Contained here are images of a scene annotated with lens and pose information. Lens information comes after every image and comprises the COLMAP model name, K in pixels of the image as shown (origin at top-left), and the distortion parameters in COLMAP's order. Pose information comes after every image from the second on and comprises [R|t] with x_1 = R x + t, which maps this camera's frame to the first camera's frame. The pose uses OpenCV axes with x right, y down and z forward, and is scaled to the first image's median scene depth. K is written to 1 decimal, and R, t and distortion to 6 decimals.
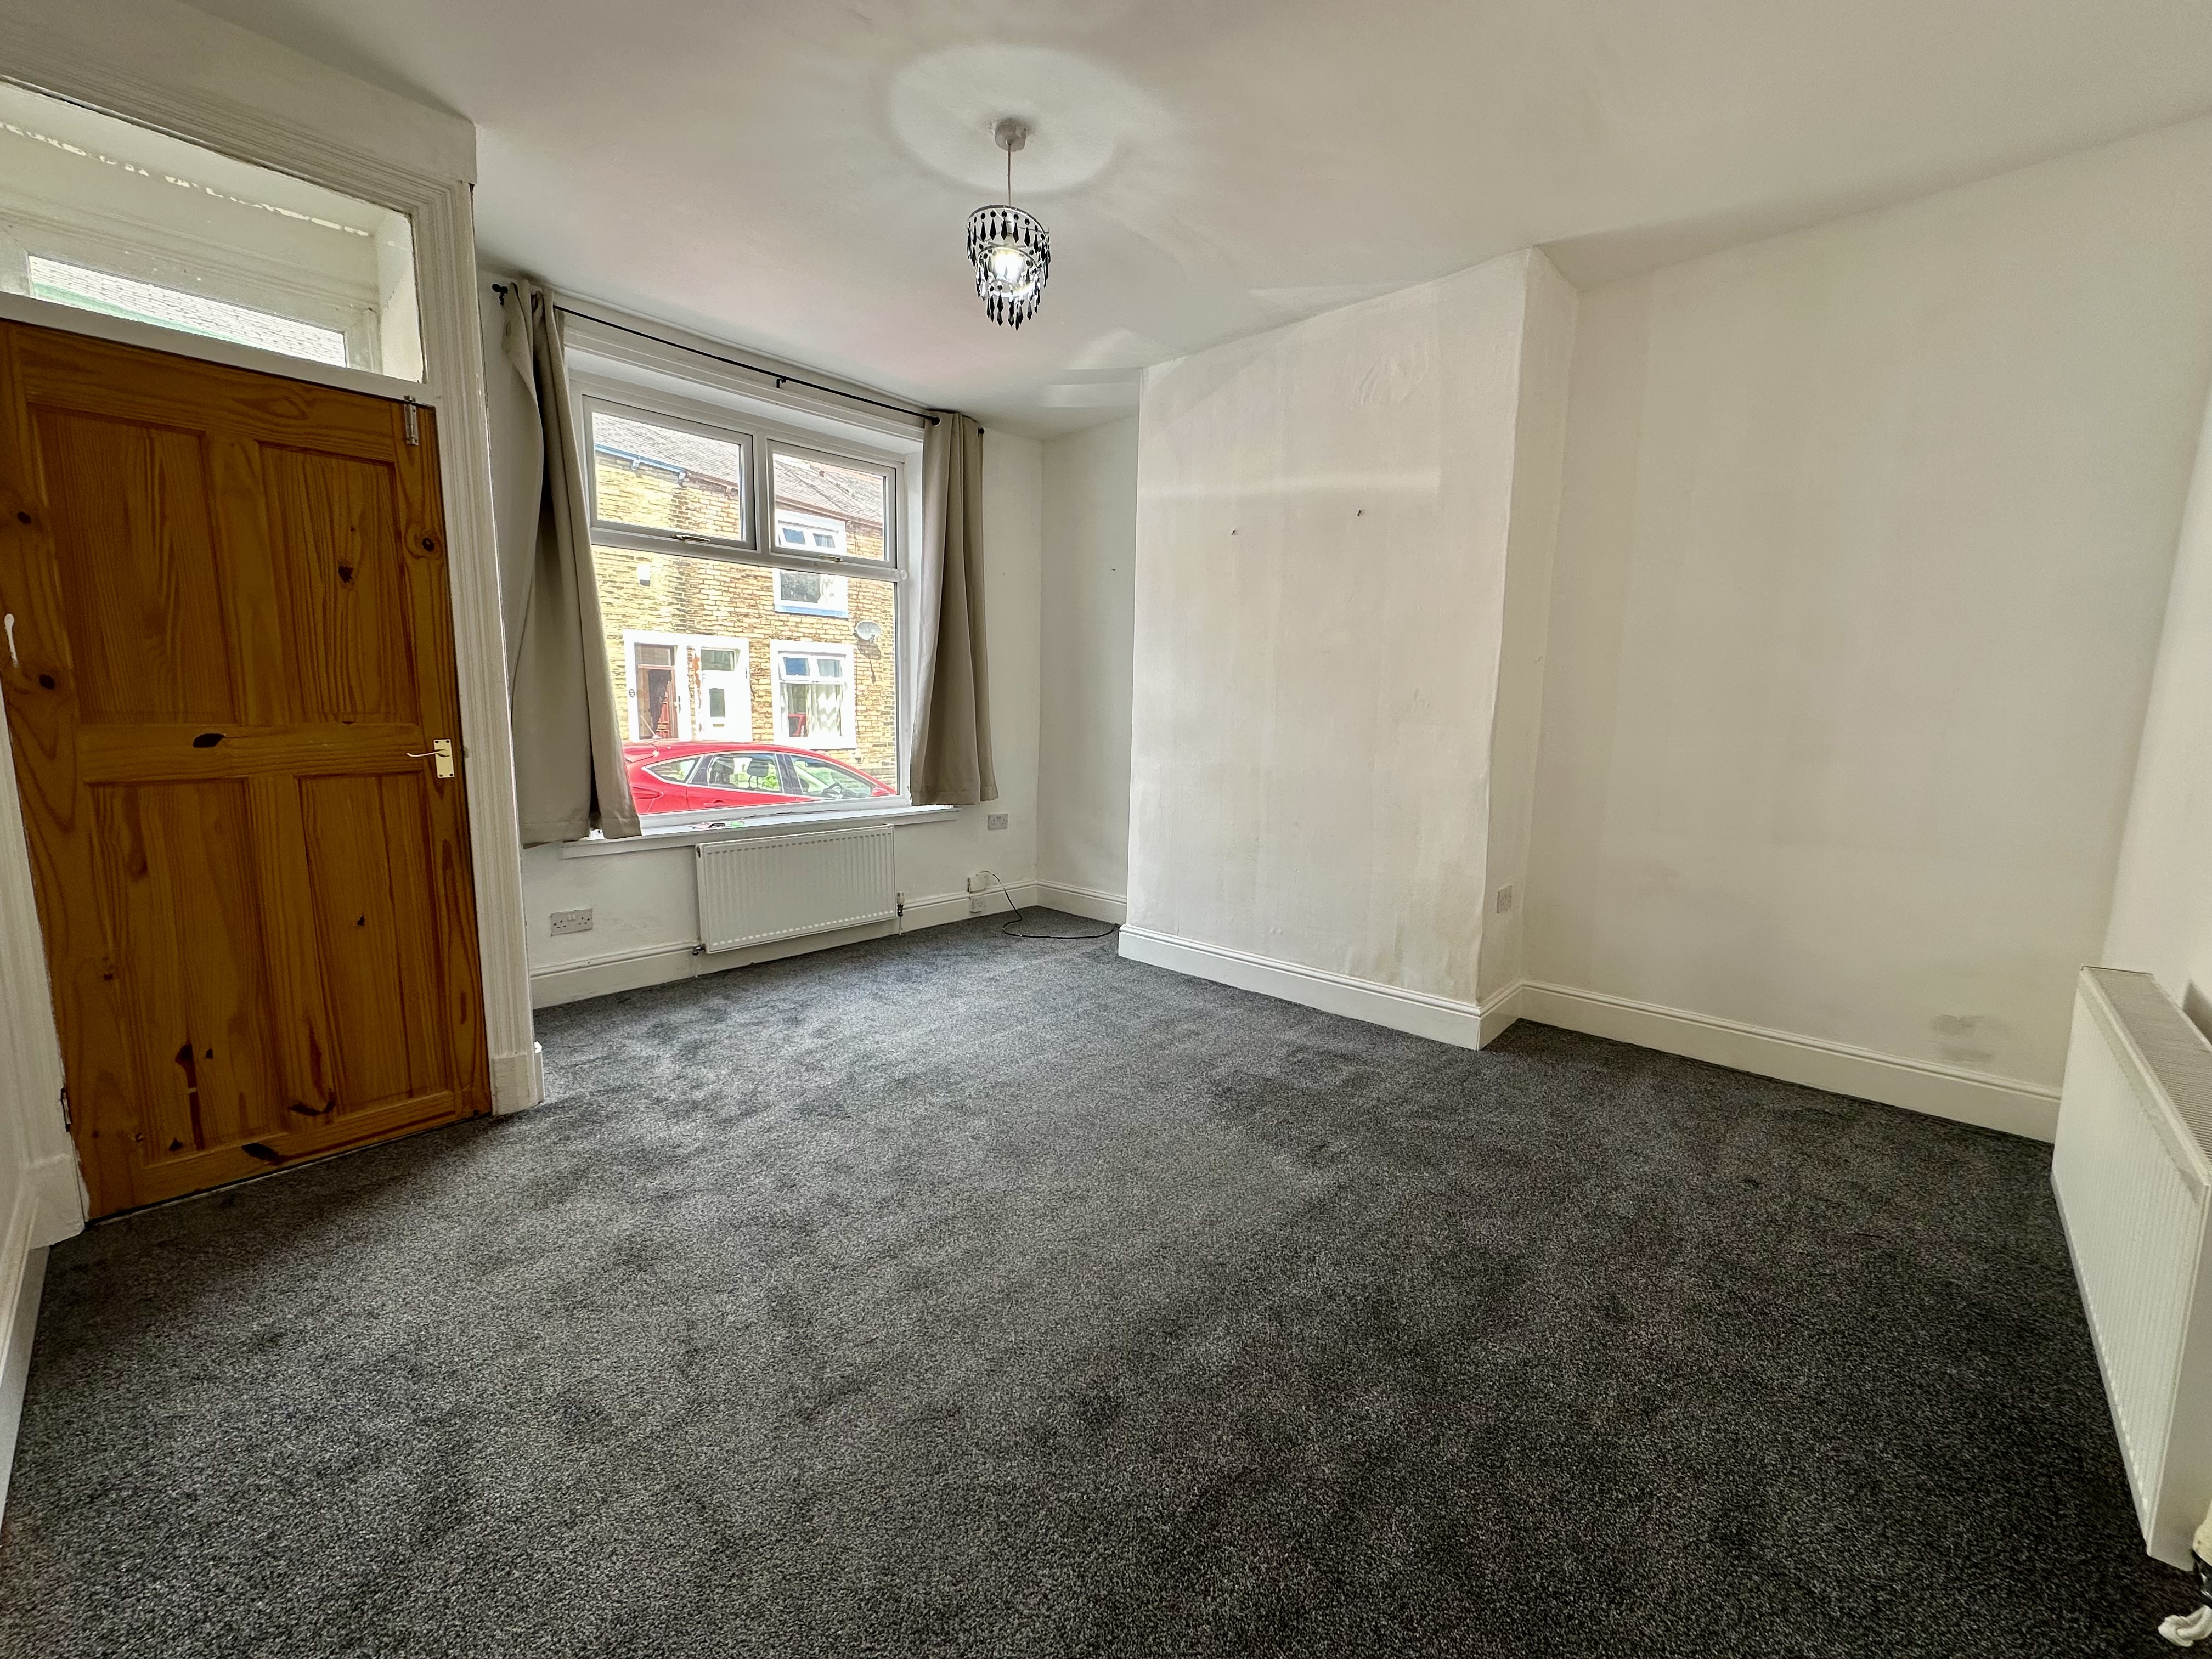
lens RADIAL K [[884.6, 0, 1110.5], [0, 884.6, 828.9], [0, 0, 1]] dist [-0.000580, -0.000054]
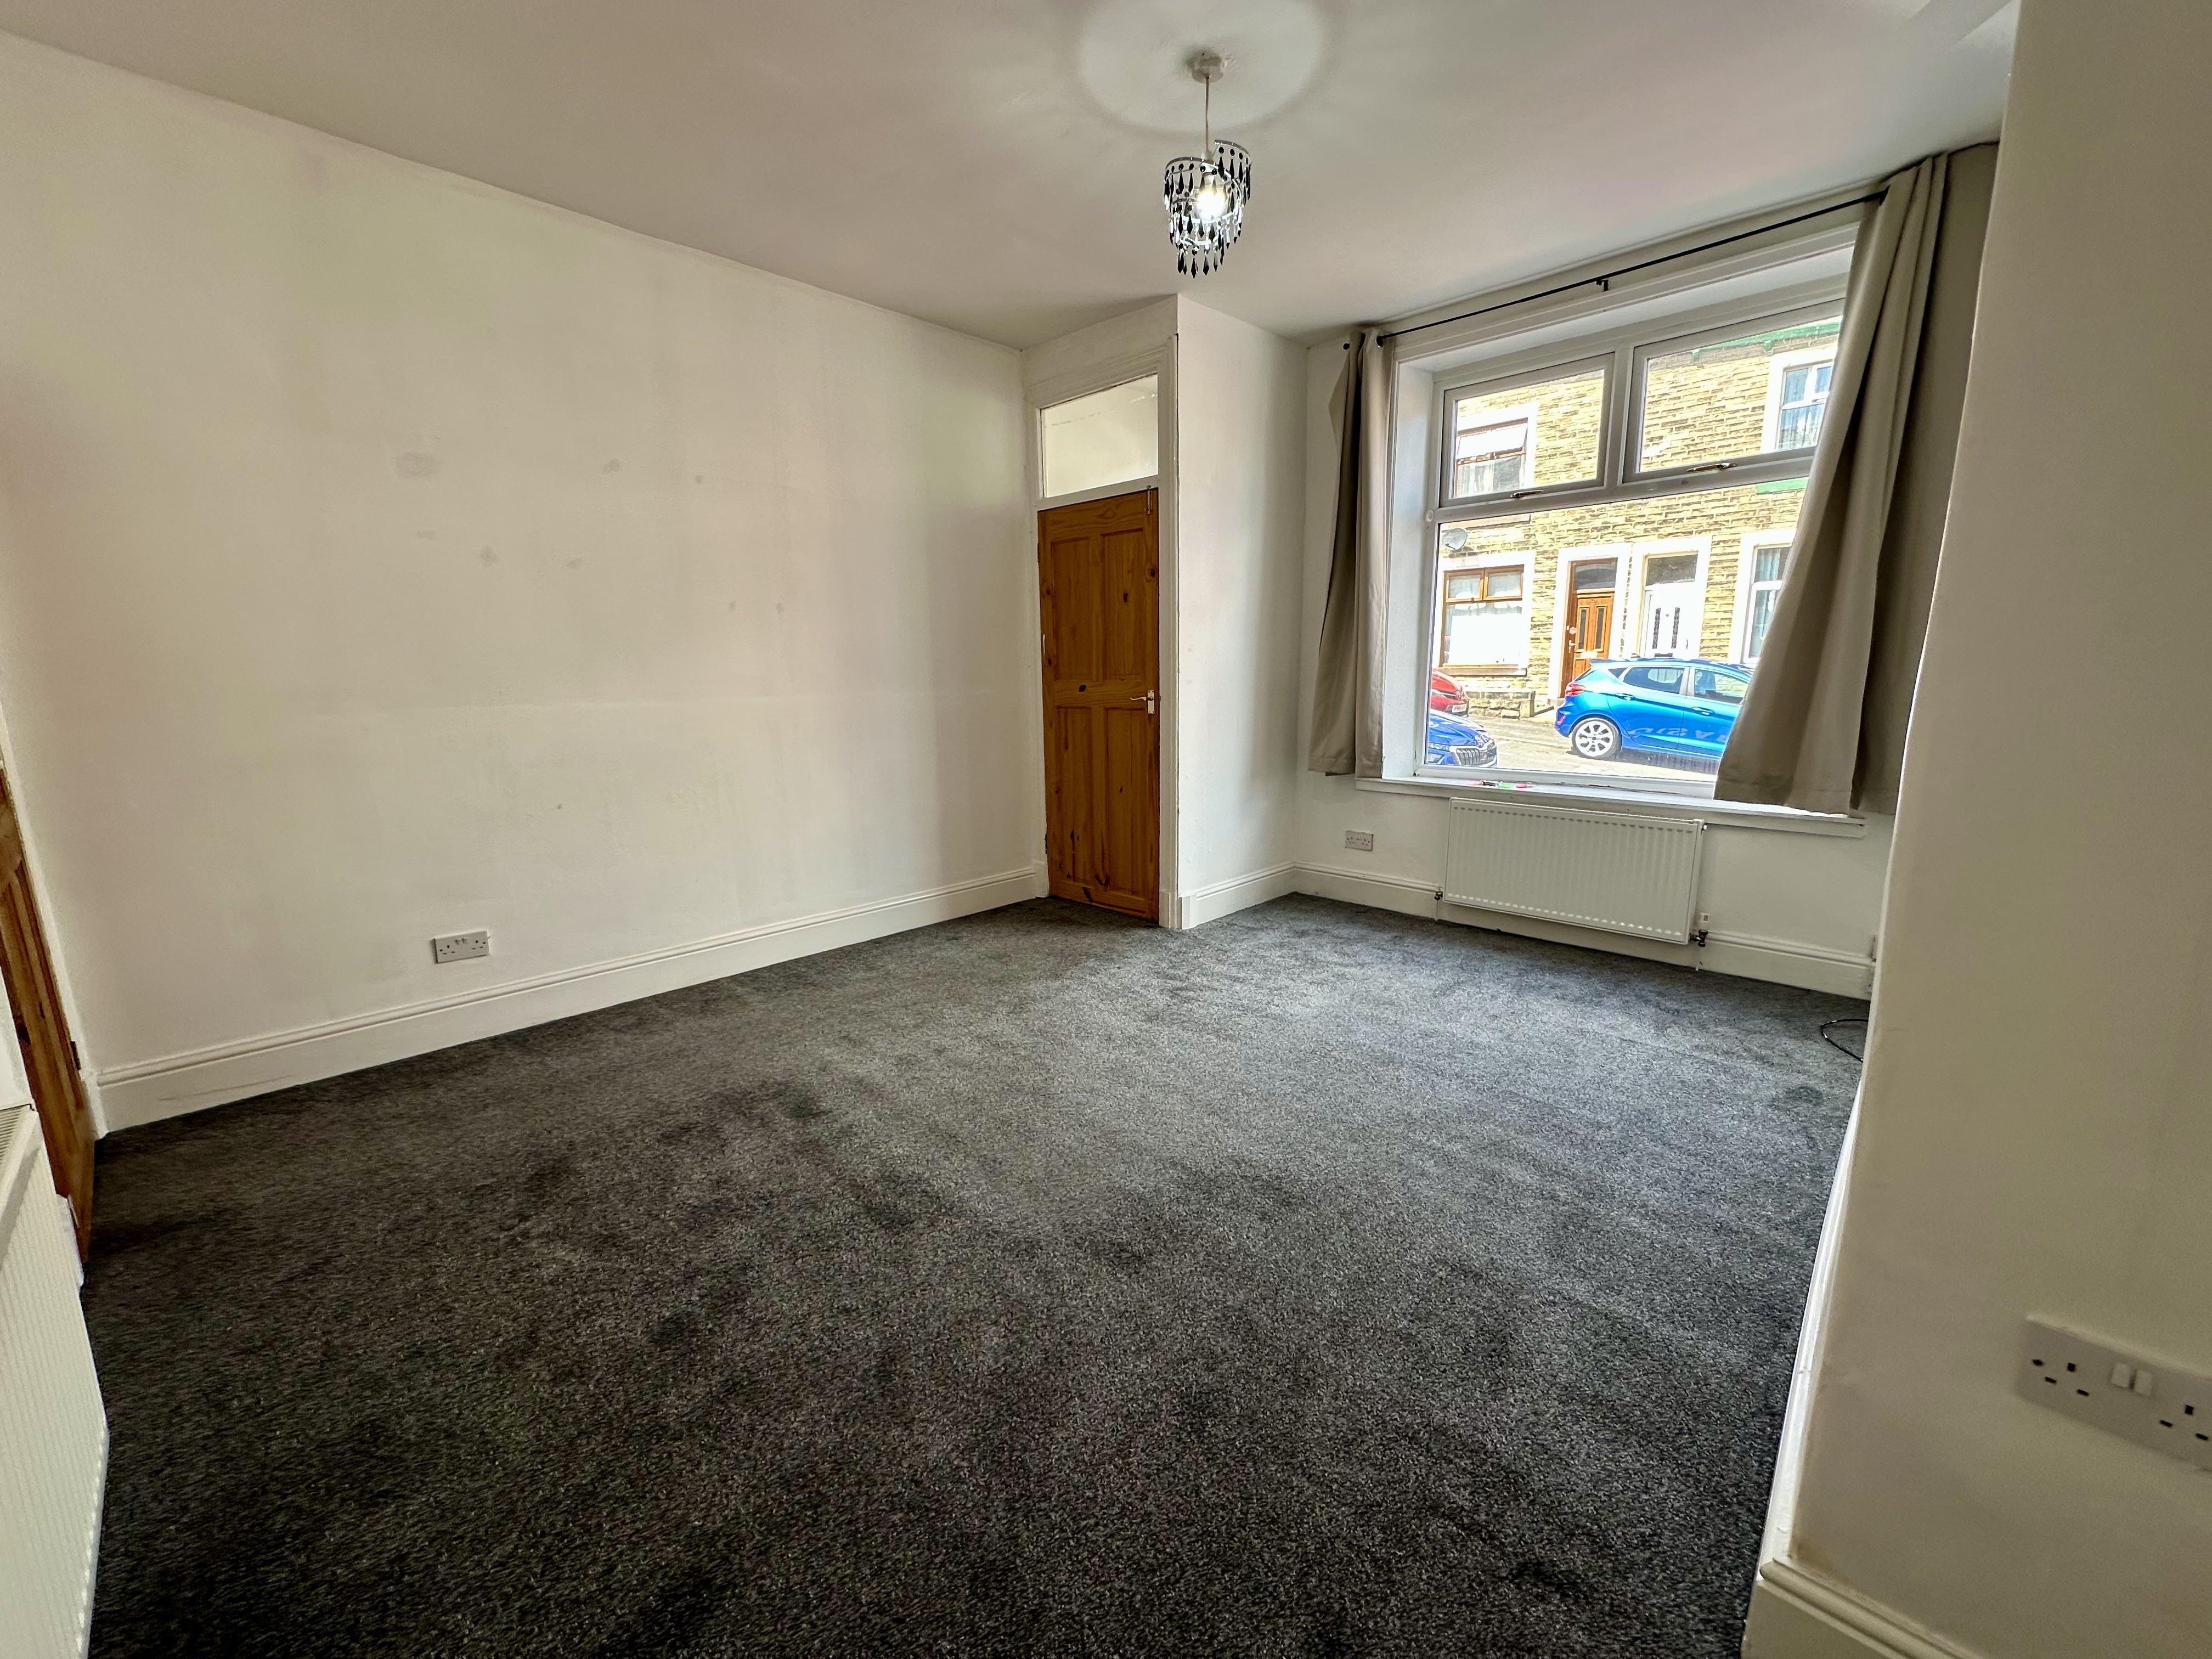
lens RADIAL K [[880.7, 0, 1108.9], [0, 880.7, 829.3], [0, 0, 1]] dist [-0.001694, 0.000338]
pose [[-0.024356, 0.167131, -0.985634, 0.677463], [-0.124059, 0.977800, 0.168868, -0.083817], [0.991976, 0.126389, -0.003081, 0.698959]]
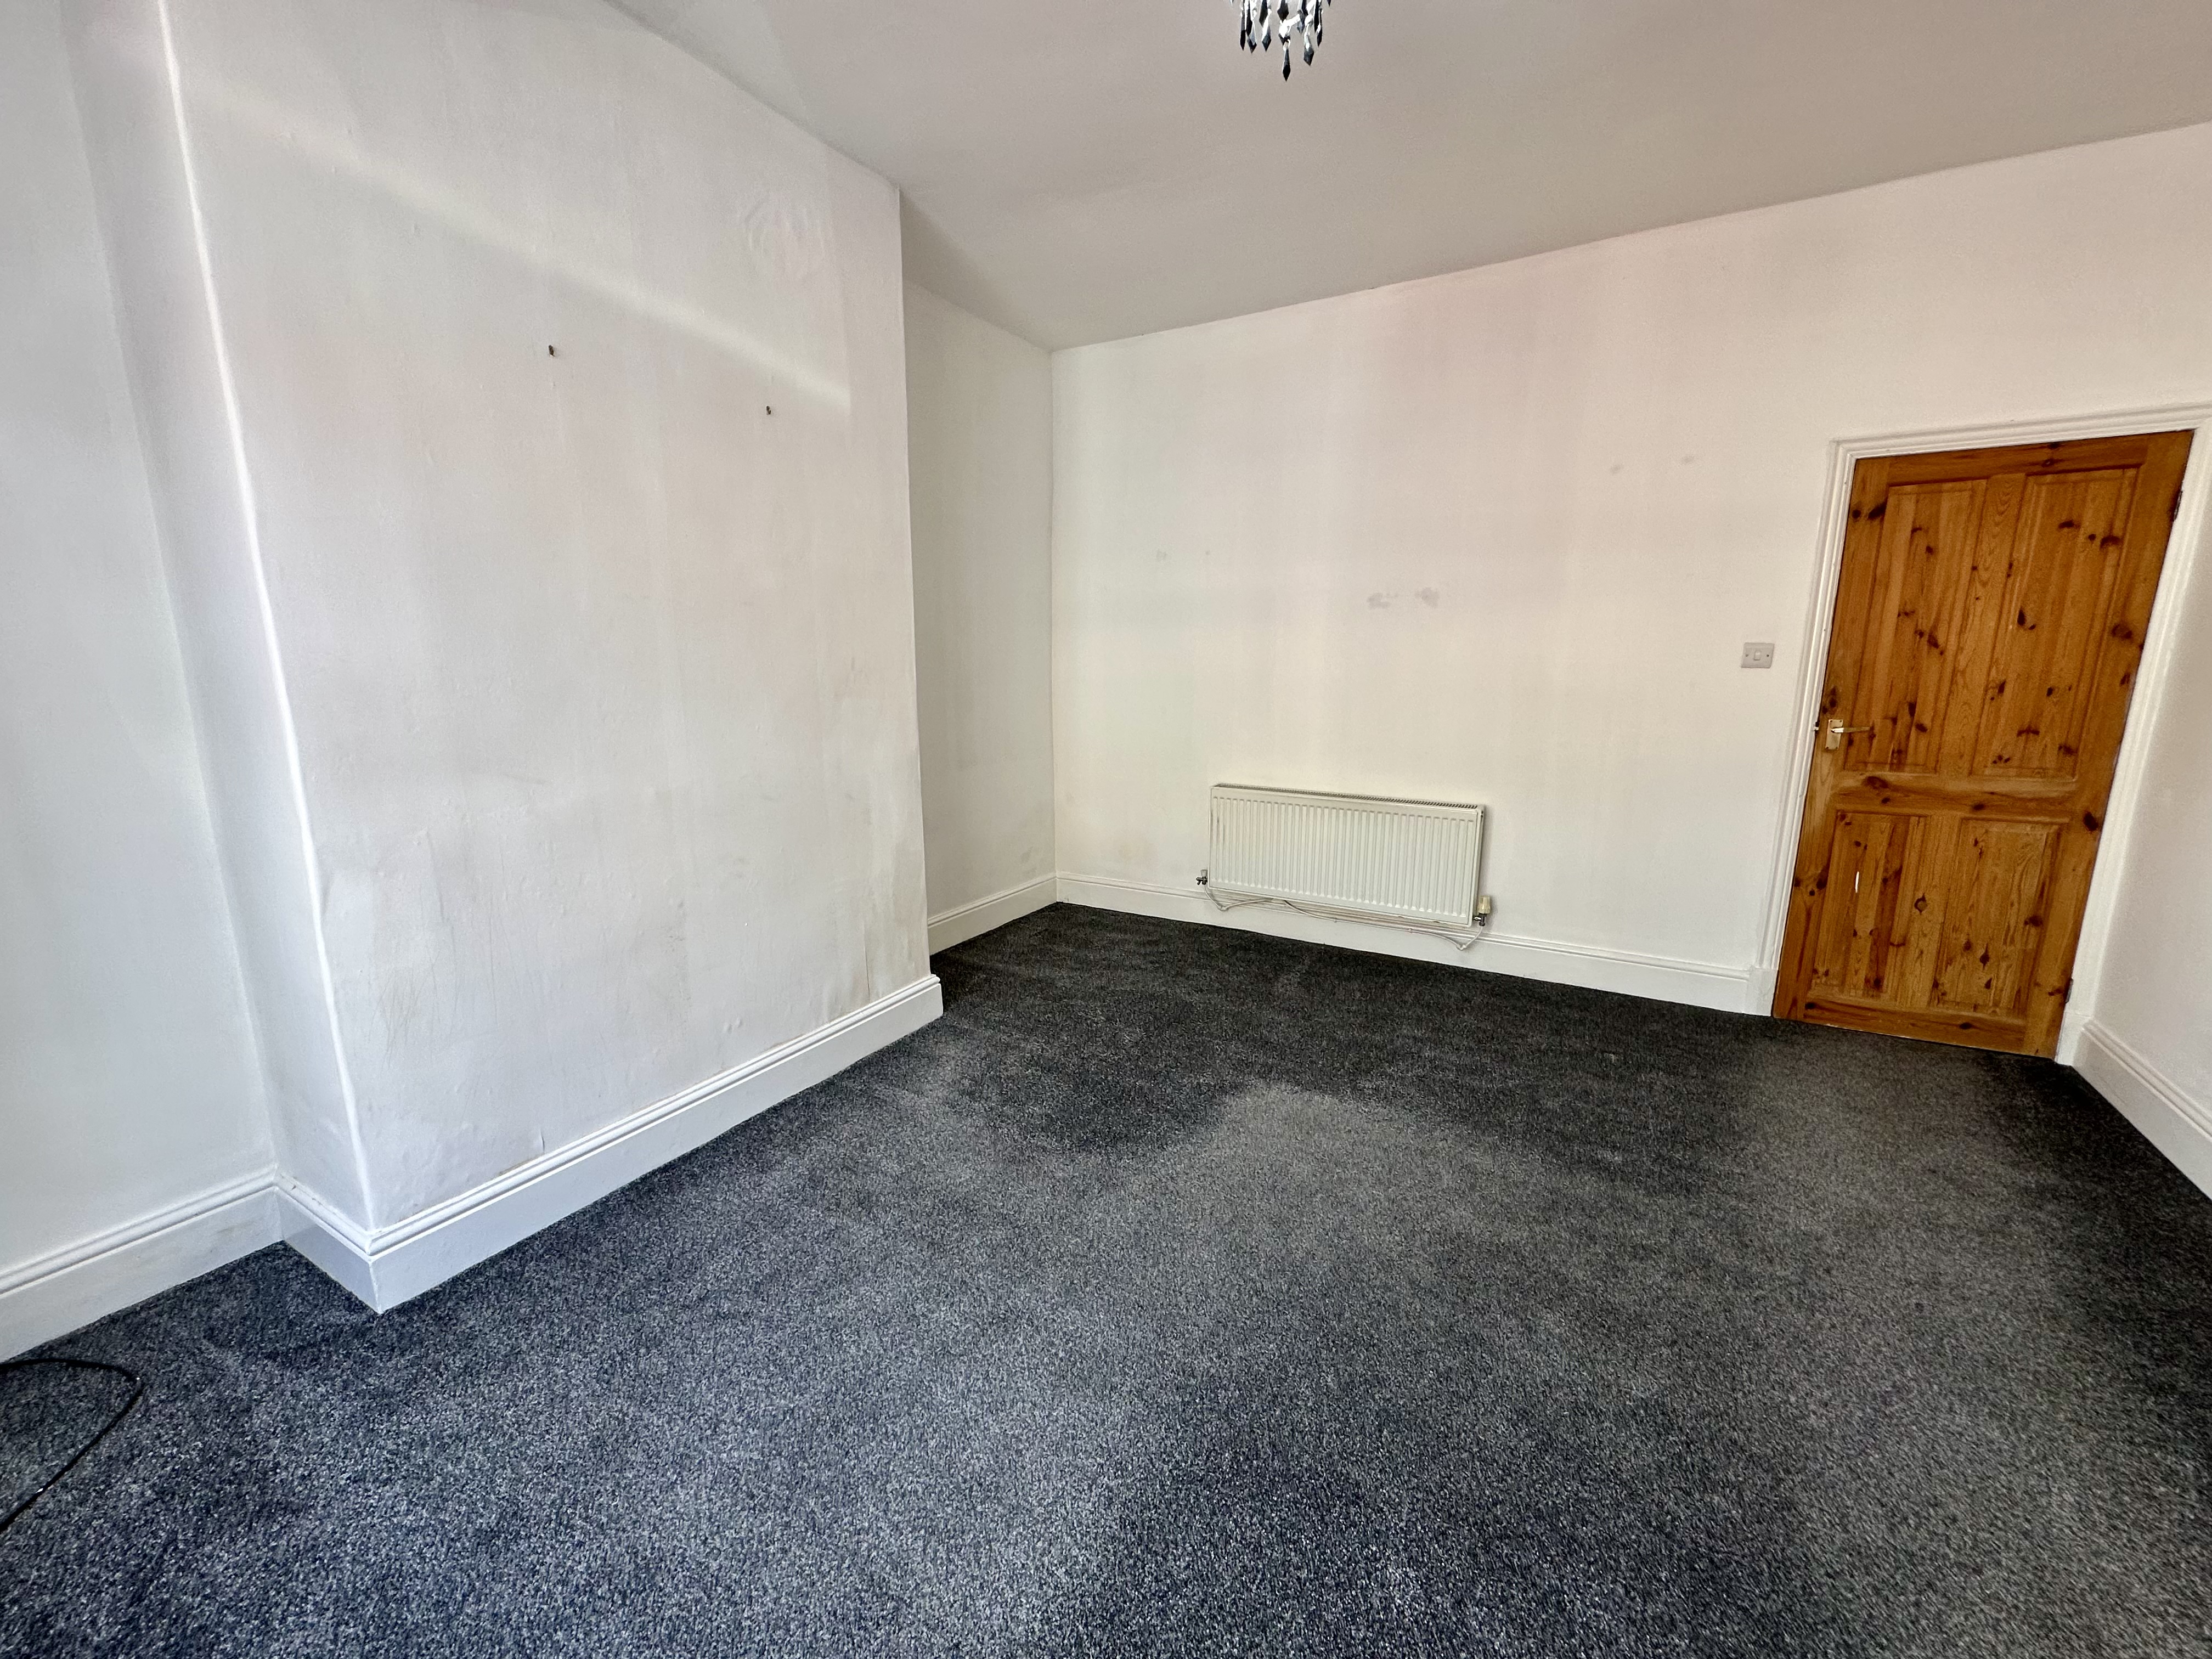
lens RADIAL K [[879.2, 0, 1094.2], [0, 879.2, 831.0], [0, 0, 1]] dist [-0.001187, 0.000204]
pose [[-0.196425, -0.207911, 0.958222, -0.531733], [0.135799, 0.962074, 0.236584, -0.164556], [-0.971069, 0.176596, -0.160742, 0.929558]]
